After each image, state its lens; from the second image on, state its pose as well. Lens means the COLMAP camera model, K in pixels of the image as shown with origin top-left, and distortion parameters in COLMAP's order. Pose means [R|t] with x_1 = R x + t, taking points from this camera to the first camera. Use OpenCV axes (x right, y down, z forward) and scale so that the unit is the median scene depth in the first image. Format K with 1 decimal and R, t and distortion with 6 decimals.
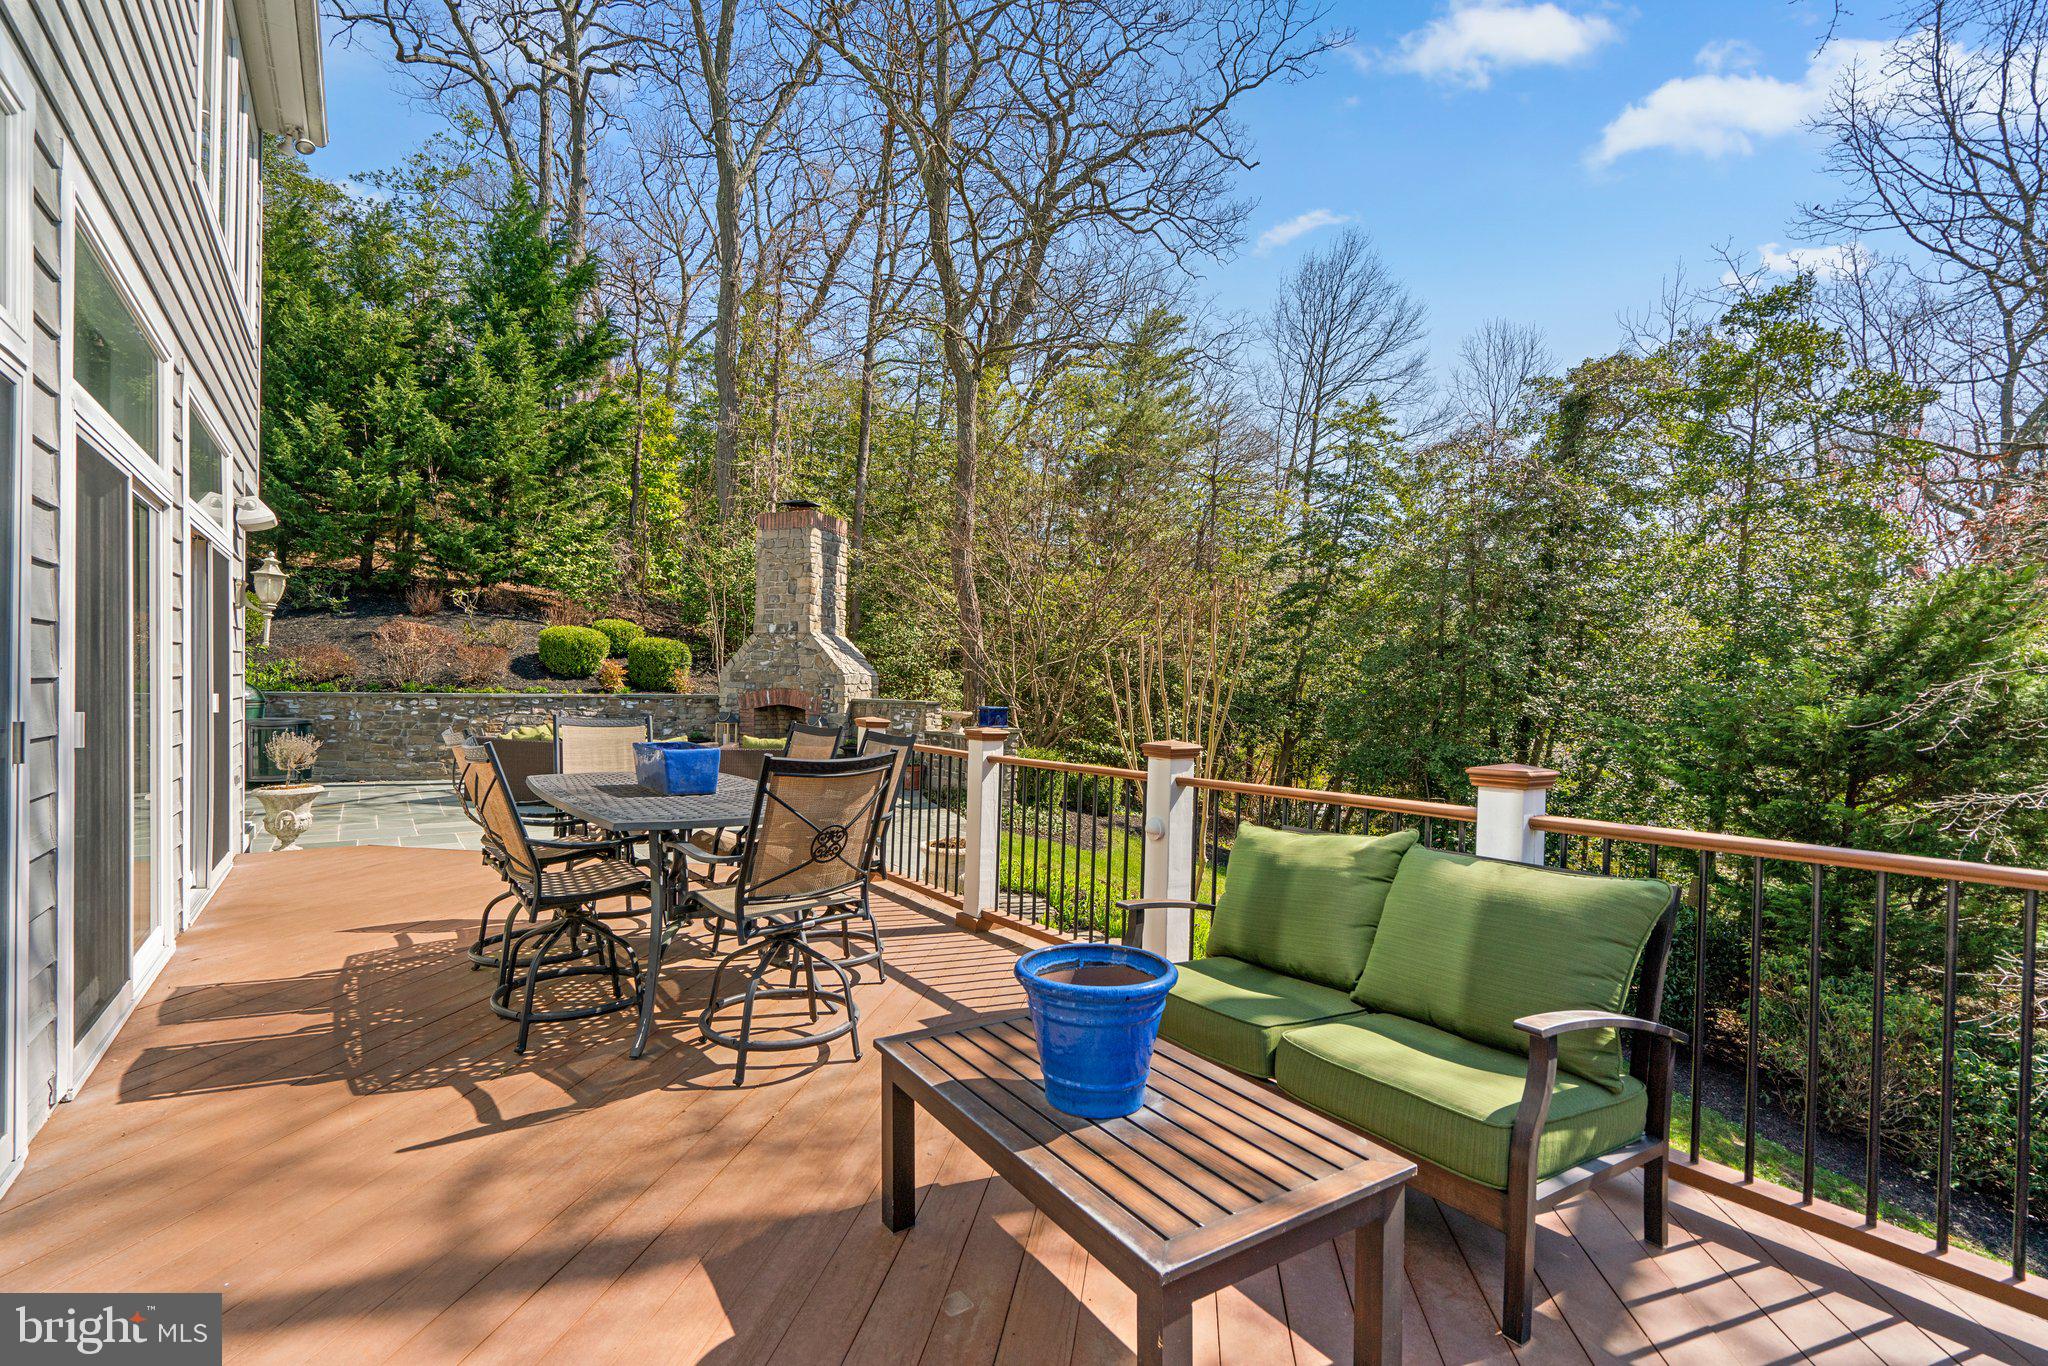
lens RADIAL K [[891.7, 0, 1000.4], [0, 891.7, 707.6], [0, 0, 1]] dist [0.001513, 0.000119]
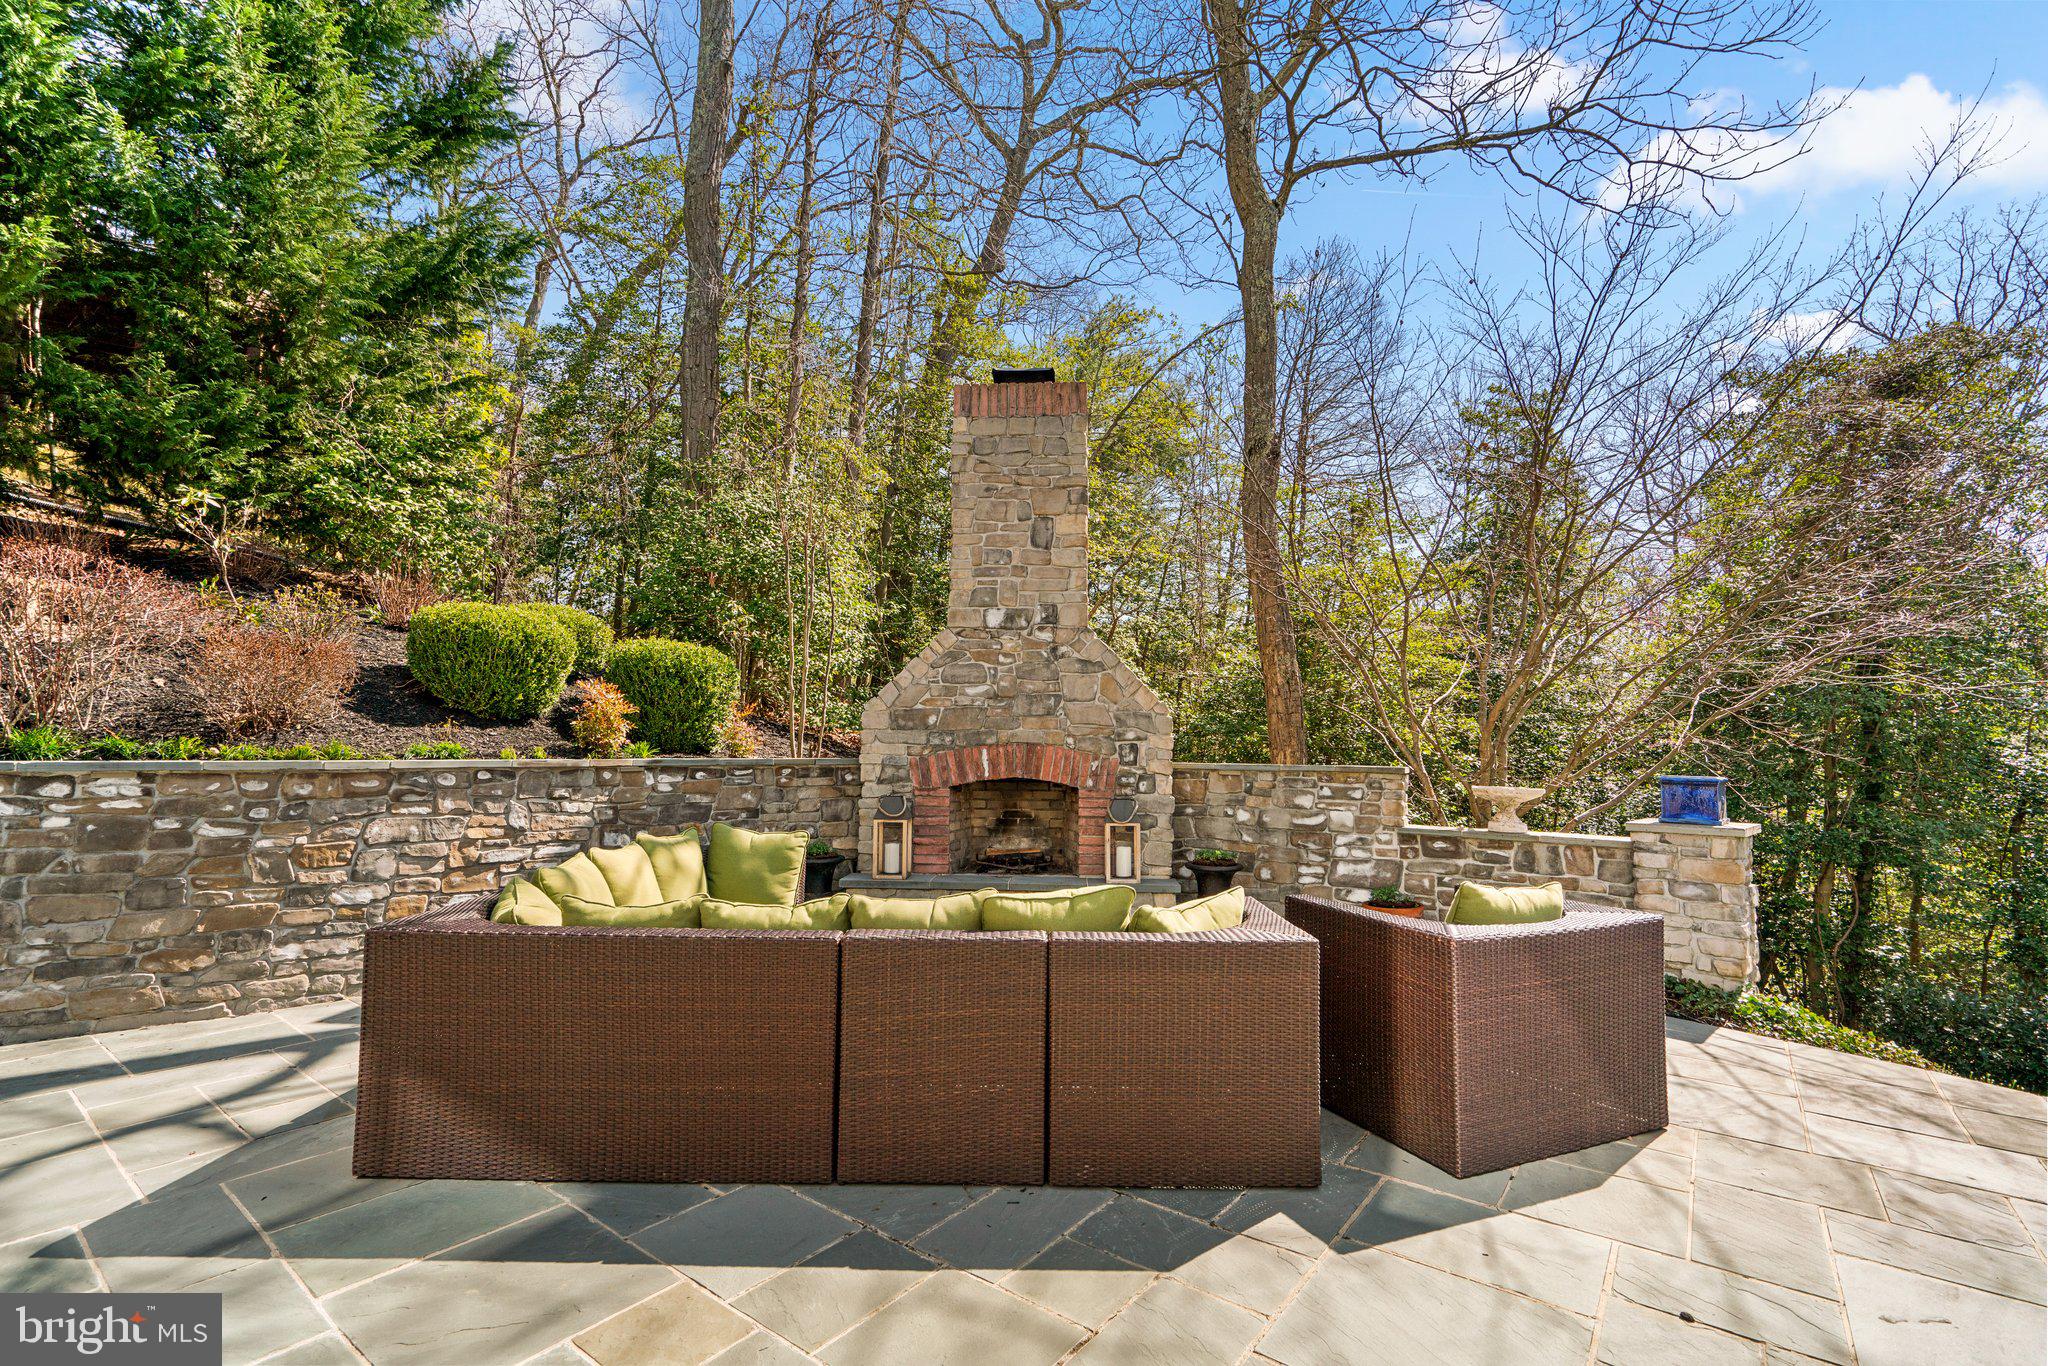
lens RADIAL K [[917.8, 0, 1015.1], [0, 917.8, 690.4], [0, 0, 1]] dist [-0.003158, 0.001220]
pose [[0.953123, 0.012547, 0.302324, -0.357633], [0.015081, 0.995928, -0.088878, -0.005779], [-0.302208, 0.089270, 0.949053, 0.483425]]
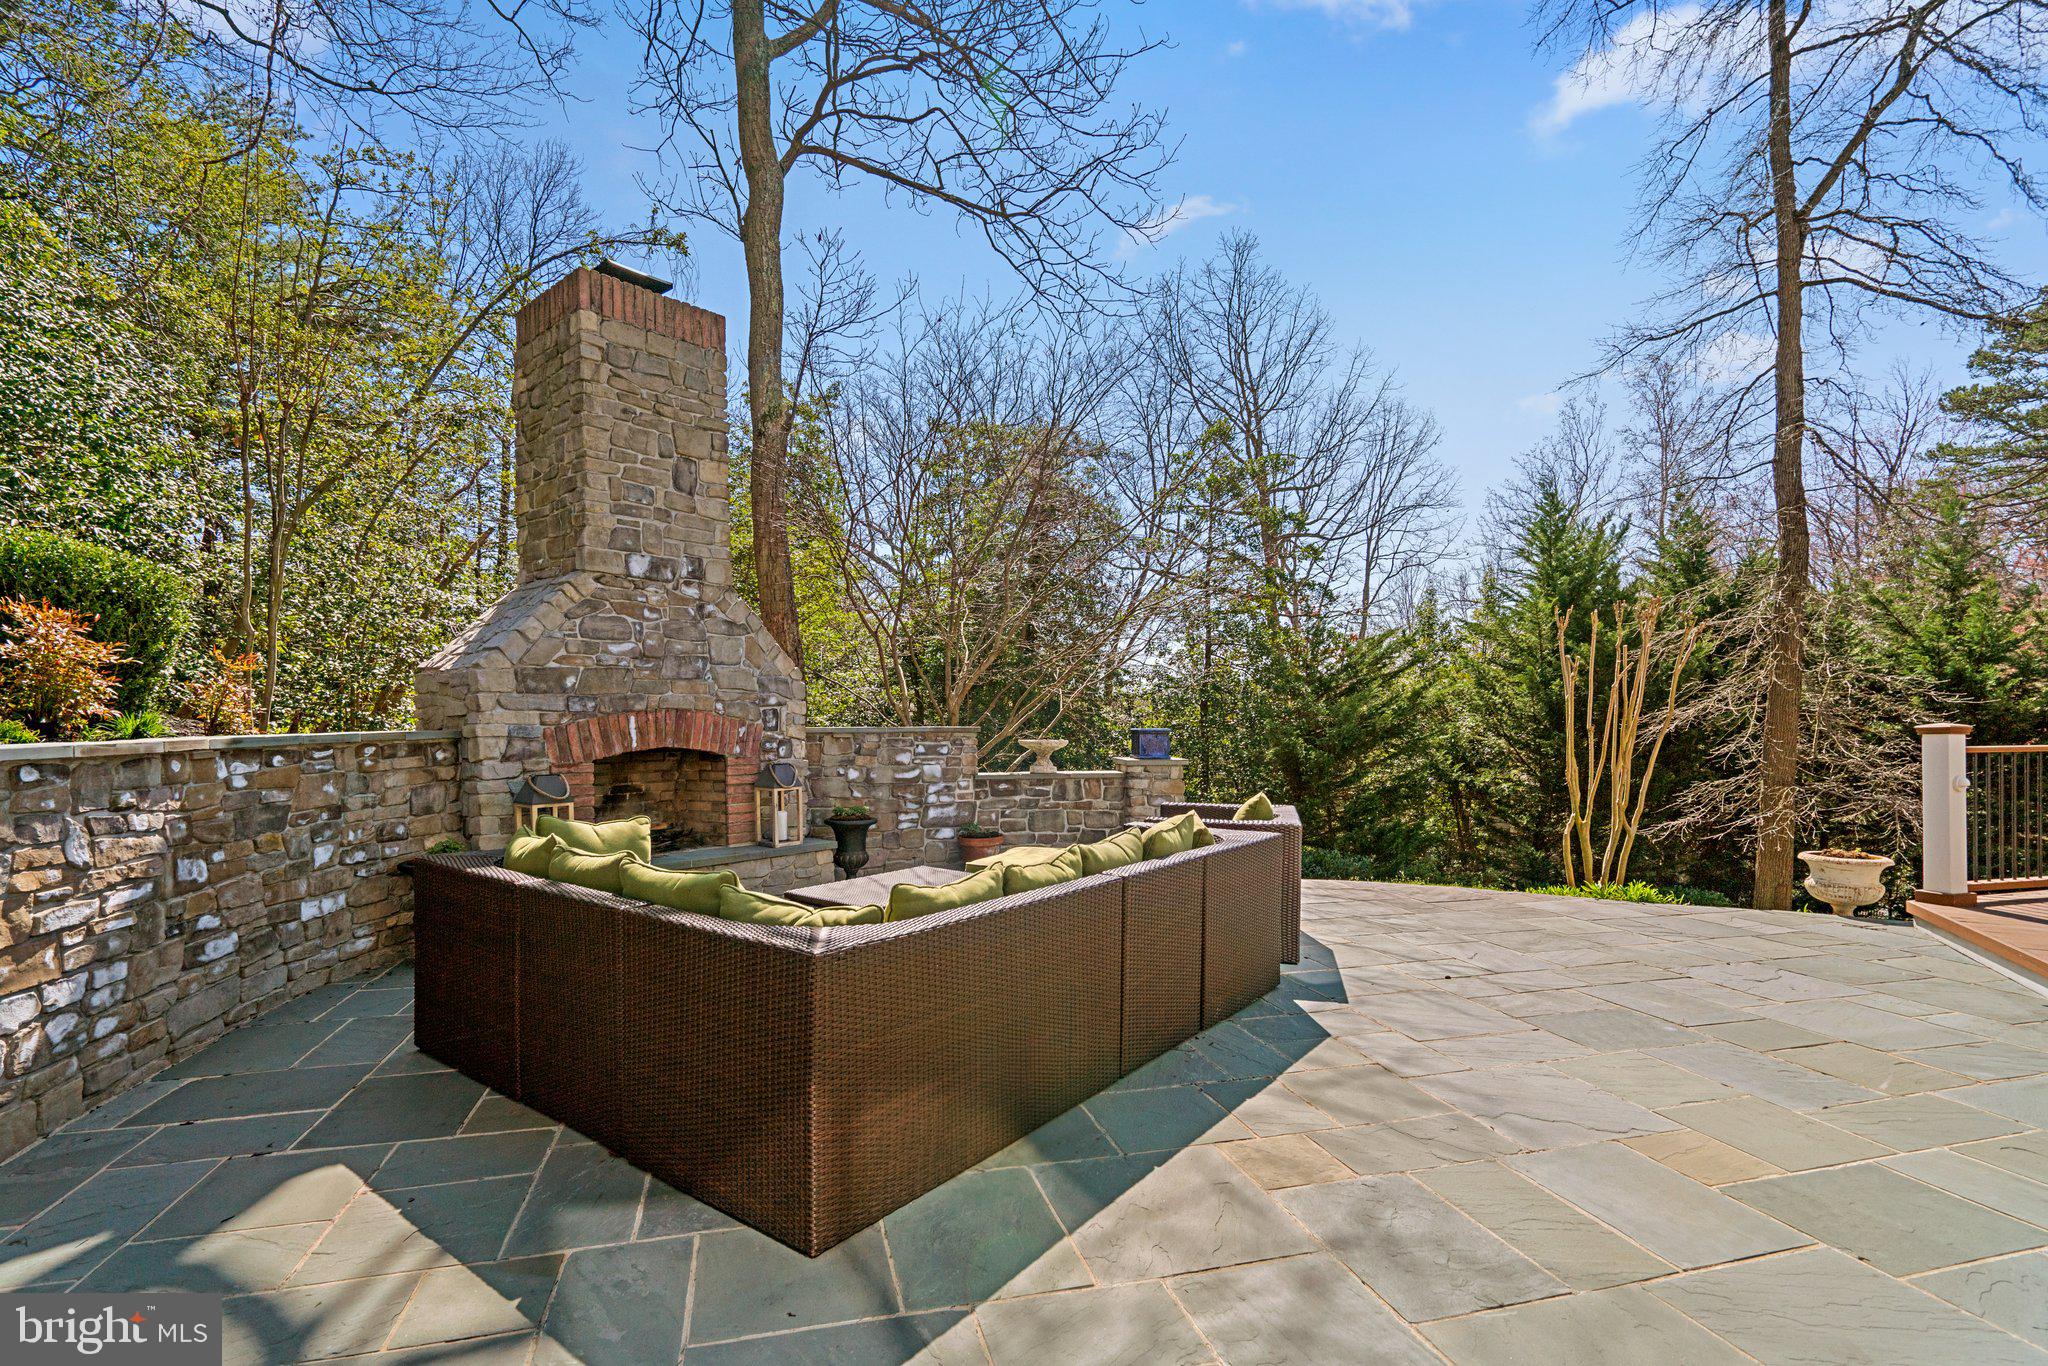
lens RADIAL K [[945.5, 0, 1003.0], [0, 945.5, 748.8], [0, 0, 1]] dist [-0.003832, 0.000039]
pose [[0.347575, -0.049236, 0.936359, -0.557162], [0.036013, 0.998585, 0.039140, -0.013359], [-0.936960, 0.020117, 0.348856, 0.625227]]
